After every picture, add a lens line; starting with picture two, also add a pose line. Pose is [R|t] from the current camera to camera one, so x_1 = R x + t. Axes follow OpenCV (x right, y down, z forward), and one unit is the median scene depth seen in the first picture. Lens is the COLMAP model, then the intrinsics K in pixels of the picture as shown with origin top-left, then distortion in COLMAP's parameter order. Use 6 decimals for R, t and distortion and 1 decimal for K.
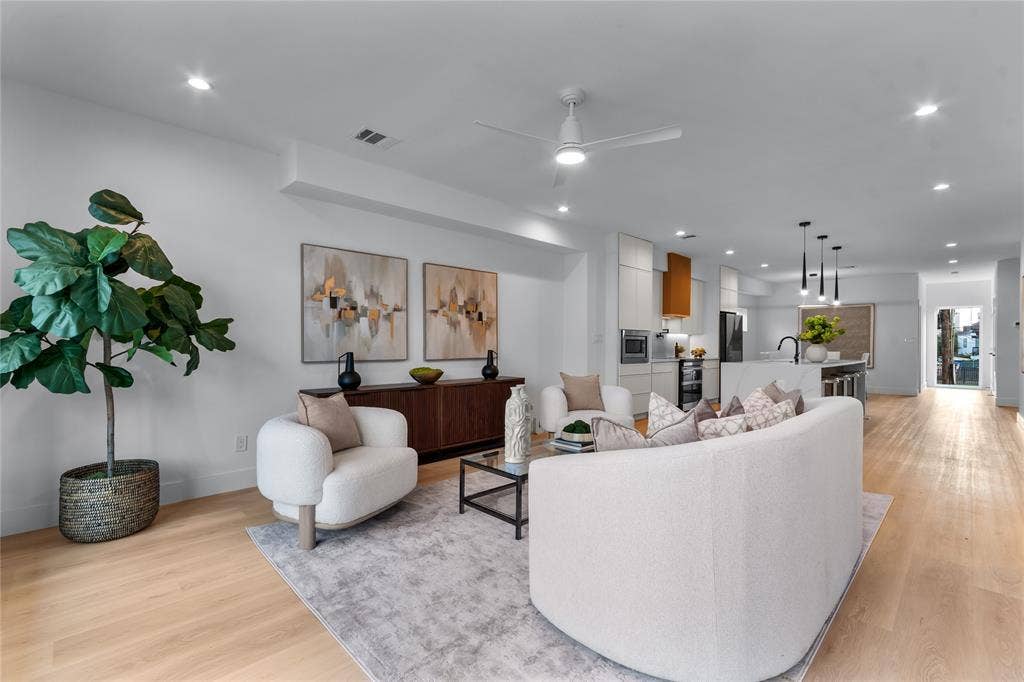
lens RADIAL K [[451.2, 0, 506.8], [0, 451.2, 352.0], [0, 0, 1]] dist [0.003348, 0.000957]
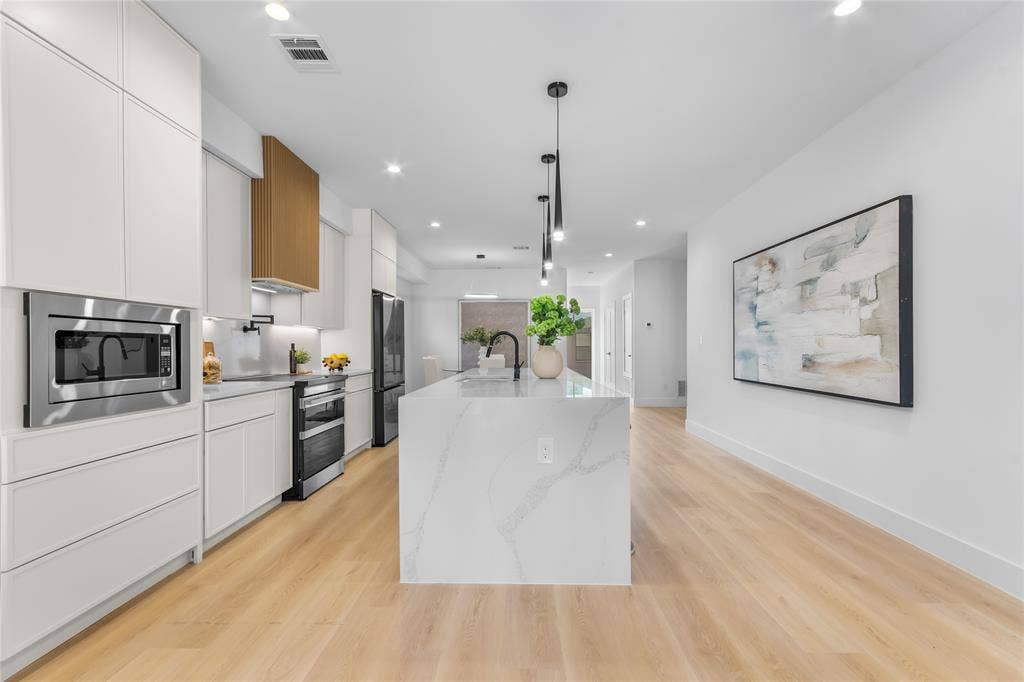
lens RADIAL K [[451.2, 0, 514.9], [0, 451.2, 346.3], [0, 0, 1]] dist [0.003348, 0.000957]
pose [[0.711408, -0.005809, 0.702755, 0.260244], [0.017439, 0.999804, -0.009390, -0.011547], [-0.702563, 0.018936, 0.711370, 0.615186]]
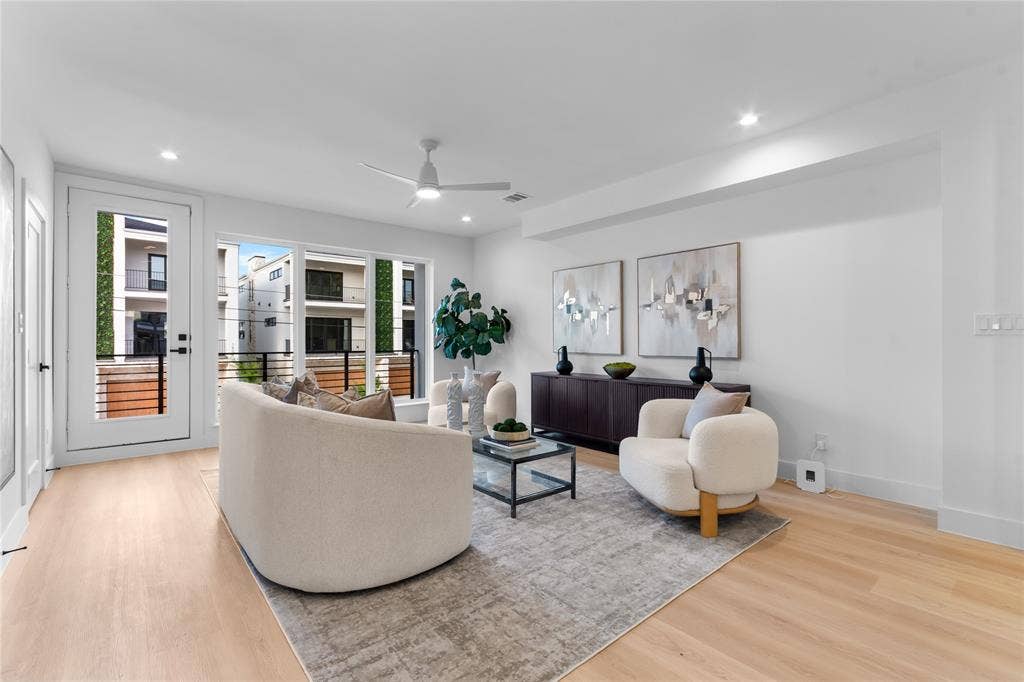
lens RADIAL K [[451.2, 0, 514.3], [0, 451.2, 342.9], [0, 0, 1]] dist [0.003348, 0.000957]
pose [[-0.061310, 0.006930, -0.998095, 0.590551], [-0.015256, 0.999853, 0.007879, -0.010071], [0.998002, 0.015710, -0.061195, 0.557161]]
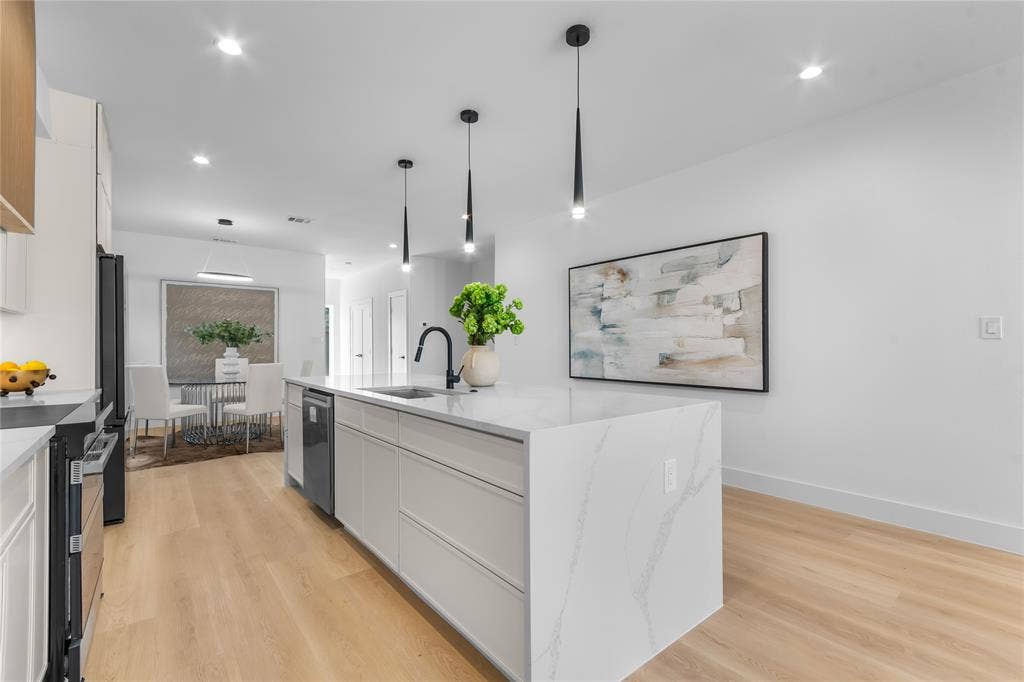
lens RADIAL K [[451.2, 0, 517.6], [0, 451.2, 341.3], [0, 0, 1]] dist [0.003348, 0.000957]
pose [[0.089079, 0.007431, 0.995997, 0.235015], [0.021540, 0.999724, -0.009386, -0.016268], [-0.995792, 0.022290, 0.088894, 0.897930]]
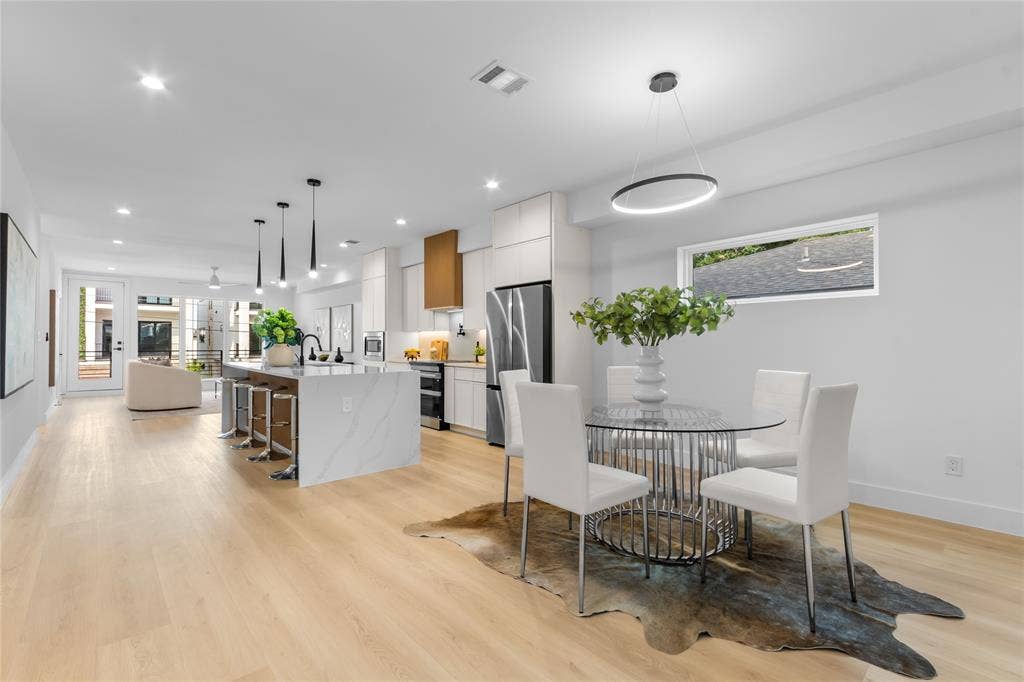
lens RADIAL K [[451.2, 0, 502.4], [0, 451.2, 334.1], [0, 0, 1]] dist [0.003348, 0.000957]
pose [[-0.039289, -0.021393, -0.998999, 1.416656], [-0.015792, 0.999659, -0.020786, -0.023668], [0.999103, 0.014960, -0.039613, 1.370360]]
